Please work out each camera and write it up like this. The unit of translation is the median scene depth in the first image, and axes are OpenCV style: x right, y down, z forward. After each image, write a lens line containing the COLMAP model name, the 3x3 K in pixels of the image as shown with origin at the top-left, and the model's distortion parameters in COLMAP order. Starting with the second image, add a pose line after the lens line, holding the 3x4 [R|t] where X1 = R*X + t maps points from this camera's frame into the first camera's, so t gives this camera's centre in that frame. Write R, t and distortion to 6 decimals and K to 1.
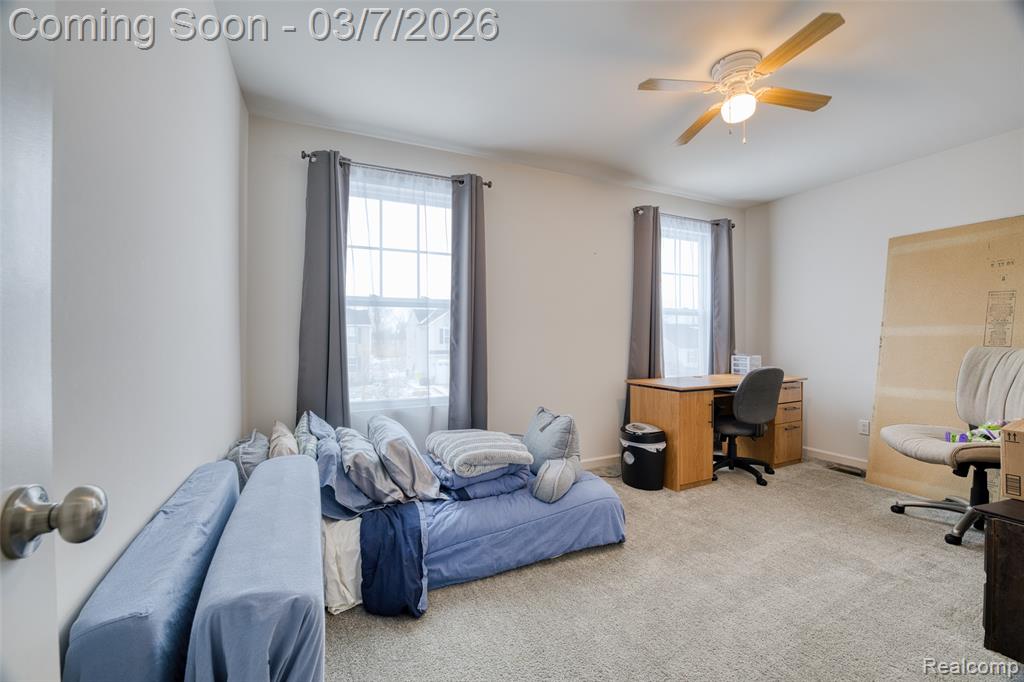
lens RADIAL K [[413.3, 0, 511.4], [0, 413.3, 336.5], [0, 0, 1]] dist [-0.025073, 0.000150]
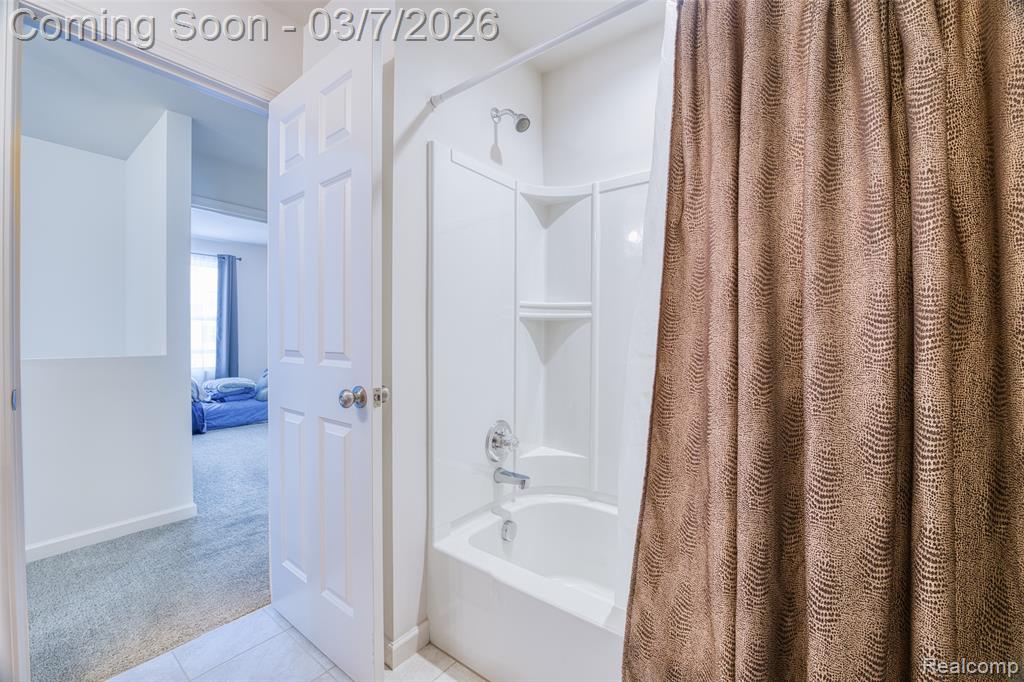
lens RADIAL K [[413.3, 0, 511.4], [0, 413.3, 336.5], [0, 0, 1]] dist [-0.025073, 0.000150]
pose [[0.887948, 0.000793, 0.459944, 0.294360], [-0.001727, 0.999997, 0.001609, -0.003970], [-0.459941, -0.002223, 0.887947, -1.958579]]
